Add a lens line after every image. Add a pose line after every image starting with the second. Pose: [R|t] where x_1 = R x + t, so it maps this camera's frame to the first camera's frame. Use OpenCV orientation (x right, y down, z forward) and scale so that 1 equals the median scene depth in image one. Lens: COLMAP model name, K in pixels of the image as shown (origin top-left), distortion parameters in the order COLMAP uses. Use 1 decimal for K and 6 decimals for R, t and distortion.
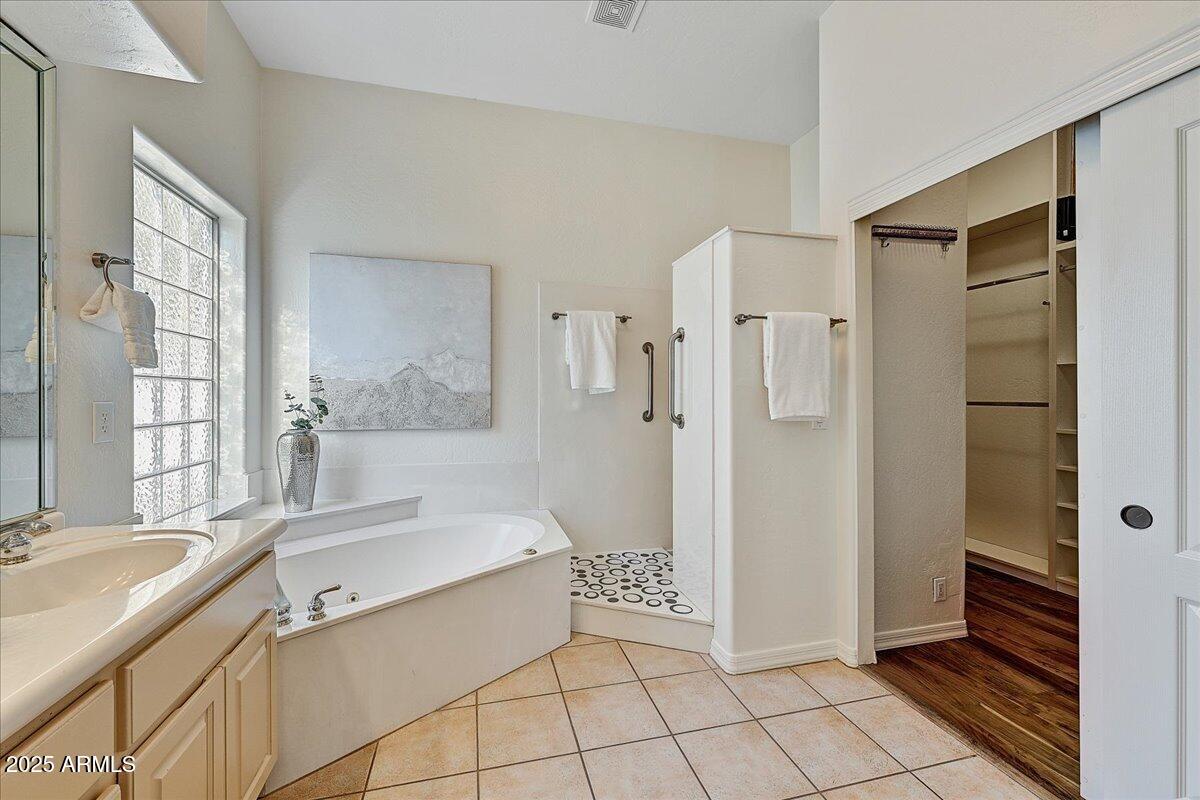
lens RADIAL K [[488.6, 0, 601.9], [0, 488.6, 401.5], [0, 0, 1]] dist [0.000668, -0.000340]
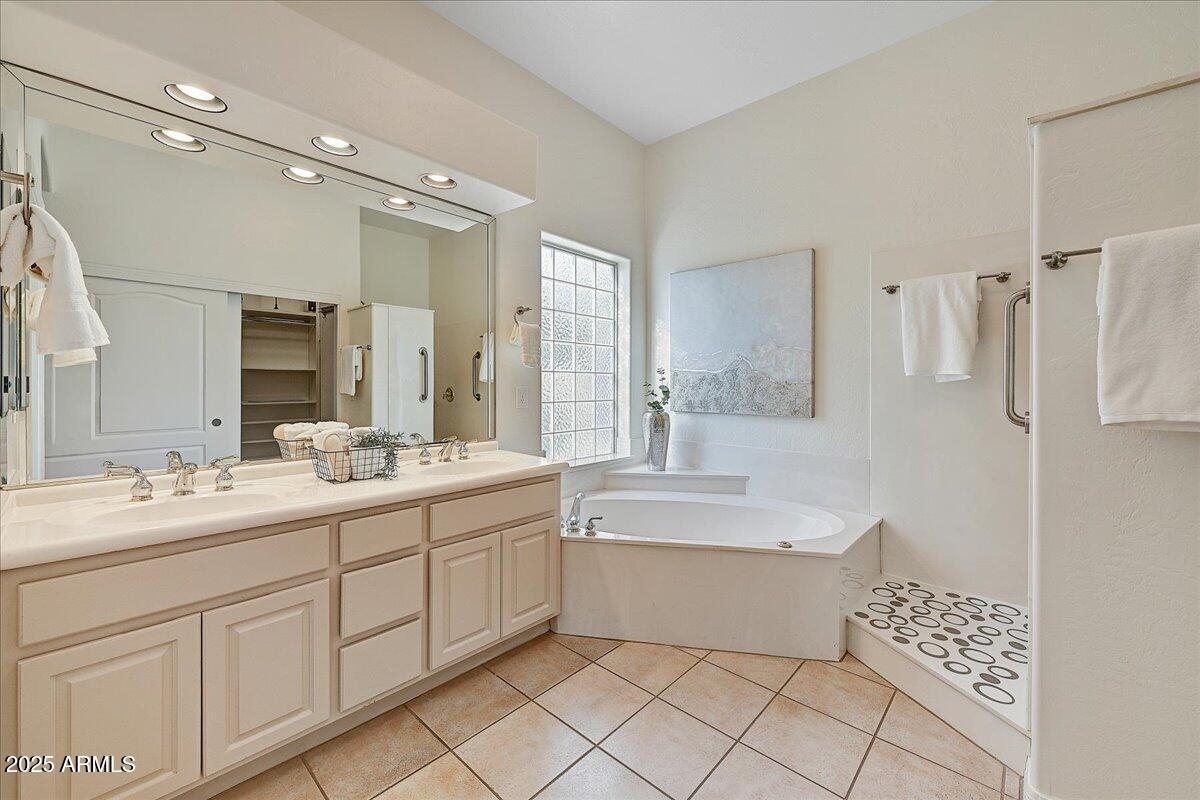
lens RADIAL K [[488.6, 0, 590.2], [0, 488.6, 391.8], [0, 0, 1]] dist [0.000668, -0.000340]
pose [[0.528395, 0.013980, -0.848884, 0.410259], [-0.012937, 0.999881, 0.008414, 0.001073], [0.848900, 0.006536, 0.528513, 0.138849]]
